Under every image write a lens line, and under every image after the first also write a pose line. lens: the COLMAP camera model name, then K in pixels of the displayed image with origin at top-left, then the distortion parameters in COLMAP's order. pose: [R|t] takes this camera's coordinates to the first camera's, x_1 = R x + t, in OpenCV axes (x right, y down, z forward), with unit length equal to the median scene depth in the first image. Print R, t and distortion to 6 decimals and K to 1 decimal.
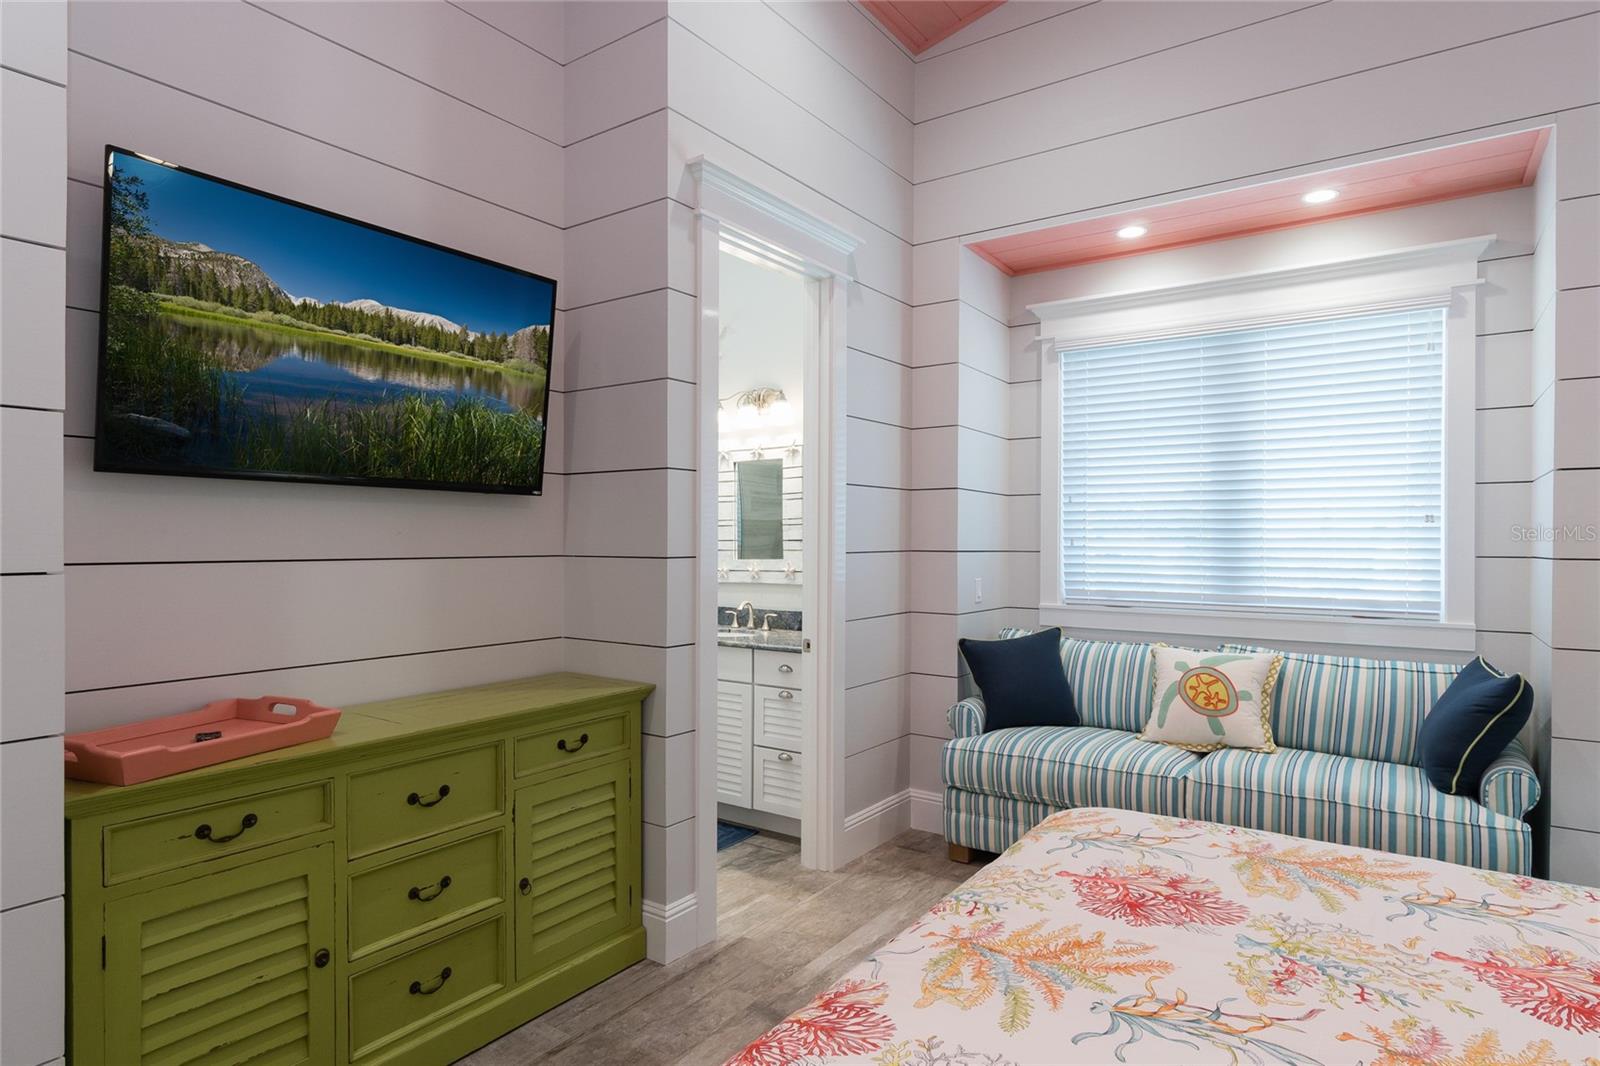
lens RADIAL K [[927.6, 0, 807.4], [0, 927.6, 538.7], [0, 0, 1]] dist [0.004196, 0.001308]
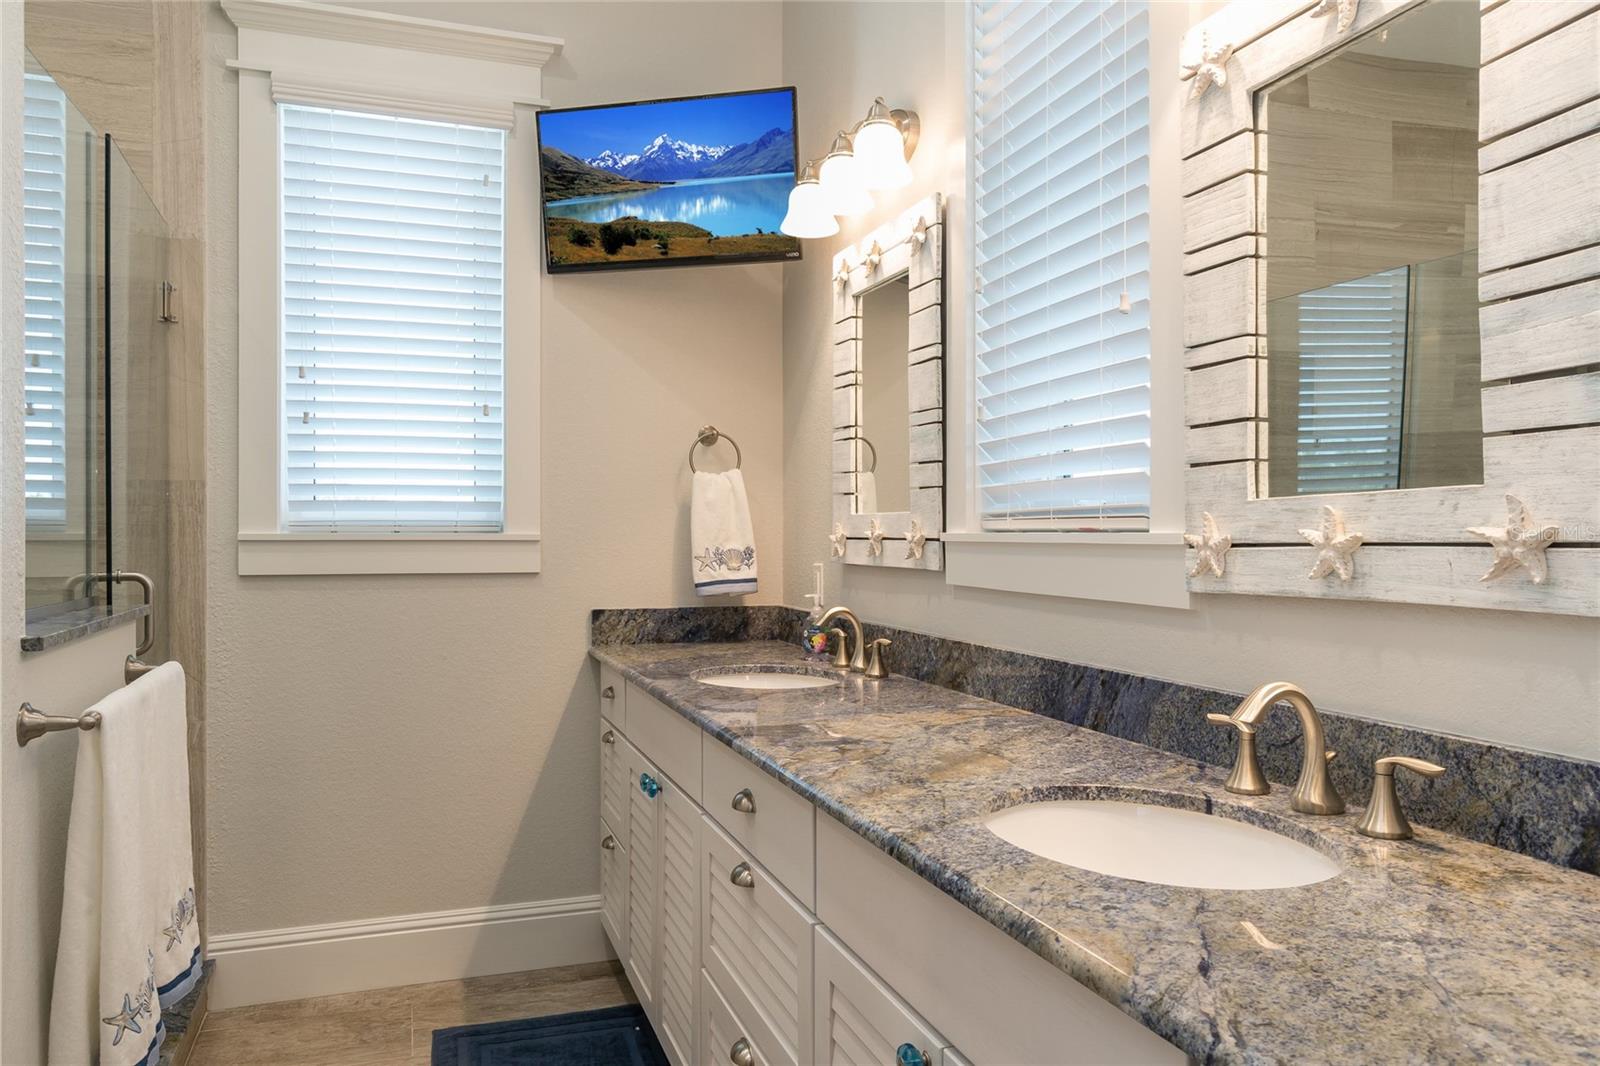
lens RADIAL K [[1129.4, 0, 800.5], [0, 1129.4, 535.3], [0, 0, 1]] dist [0.007522, 0.001669]
pose [[0.817746, -0.000599, -0.575578, -0.006194], [0.002433, 0.999994, 0.002416, 0.032513], [0.575574, -0.003376, 0.817743, 0.724785]]
